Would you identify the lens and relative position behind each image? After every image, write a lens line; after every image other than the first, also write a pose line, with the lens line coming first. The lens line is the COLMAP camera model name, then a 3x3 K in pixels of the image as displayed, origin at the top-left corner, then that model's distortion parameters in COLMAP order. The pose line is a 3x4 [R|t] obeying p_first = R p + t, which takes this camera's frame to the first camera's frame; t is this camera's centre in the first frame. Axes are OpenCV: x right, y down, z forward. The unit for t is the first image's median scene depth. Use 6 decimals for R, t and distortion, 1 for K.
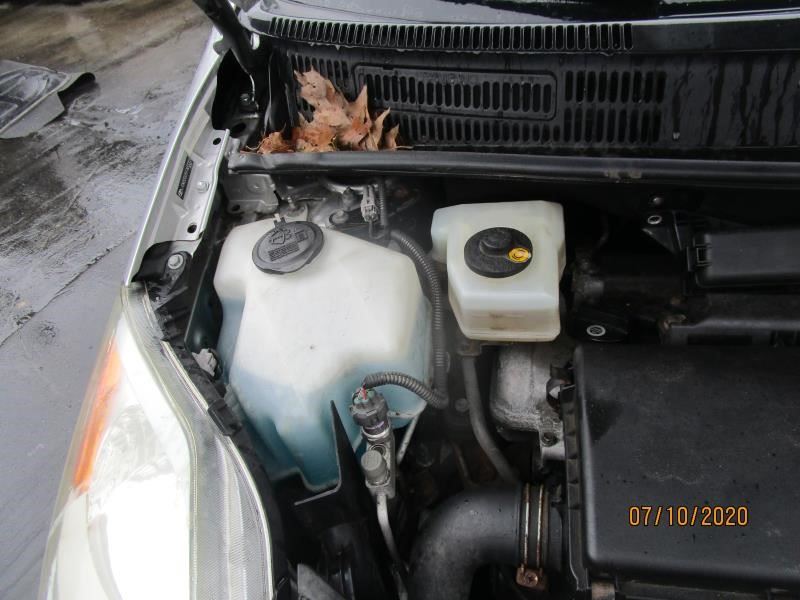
lens RADIAL K [[545.1, 0, 386.7], [0, 545.1, 296.7], [0, 0, 1]] dist [-0.037439, 0.004642]
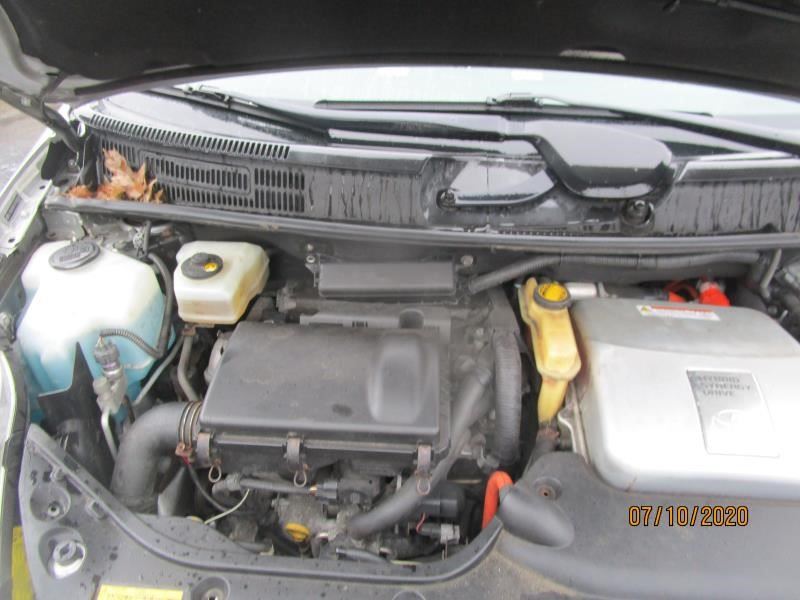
lens RADIAL K [[545.1, 0, 386.7], [0, 545.1, 296.7], [0, 0, 1]] dist [-0.037439, 0.004642]
pose [[0.978976, 0.083218, 0.186229, 0.416447], [-0.051393, 0.984169, -0.169616, 0.239864], [-0.197396, 0.156479, 0.967755, -0.643495]]
